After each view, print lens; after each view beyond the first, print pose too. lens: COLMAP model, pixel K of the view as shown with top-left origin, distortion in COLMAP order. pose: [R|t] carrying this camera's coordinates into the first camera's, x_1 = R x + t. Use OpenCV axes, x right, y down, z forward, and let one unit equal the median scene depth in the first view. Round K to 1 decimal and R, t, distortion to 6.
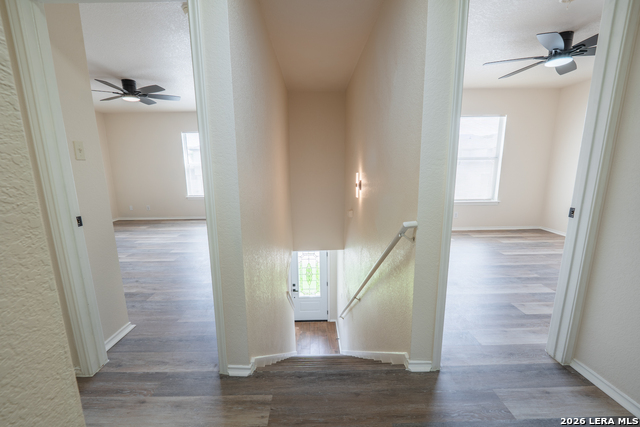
lens RADIAL K [[263.1, 0, 320.1], [0, 263.1, 215.2], [0, 0, 1]] dist [-0.007929, -0.000329]
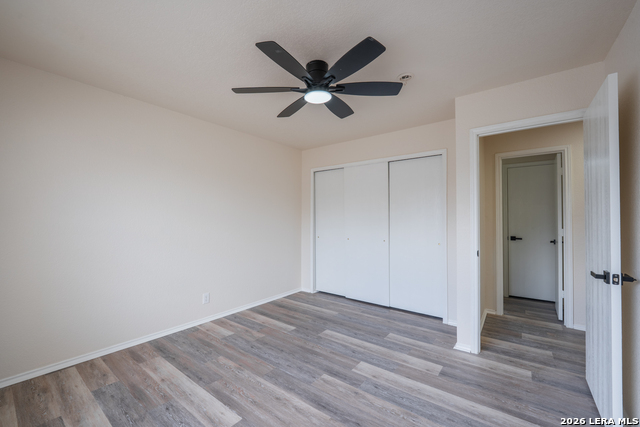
lens RADIAL K [[263.1, 0, 320.5], [0, 263.1, 215.8], [0, 0, 1]] dist [-0.007929, -0.000329]
pose [[-0.776170, 0.011768, 0.630414, 0.263530], [0.122801, 0.983501, 0.132835, -0.201581], [-0.618449, 0.180518, -0.764809, 1.015402]]
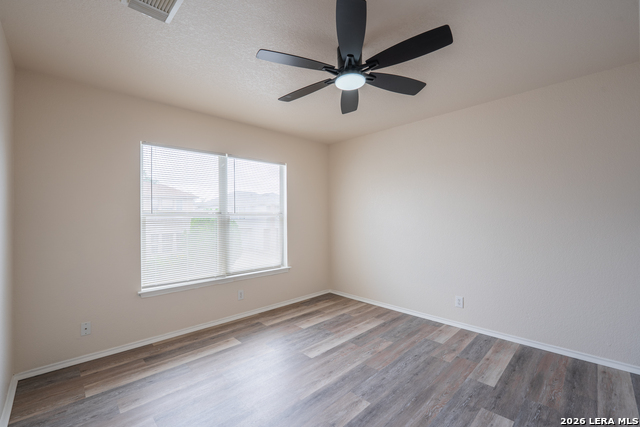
lens RADIAL K [[263.1, 0, 317.0], [0, 263.1, 217.2], [0, 0, 1]] dist [-0.007929, -0.000329]
pose [[0.735879, 0.001951, 0.677110, 0.226234], [0.135524, 0.979337, -0.150108, -0.081675], [-0.663412, 0.202226, 0.720409, 0.378070]]
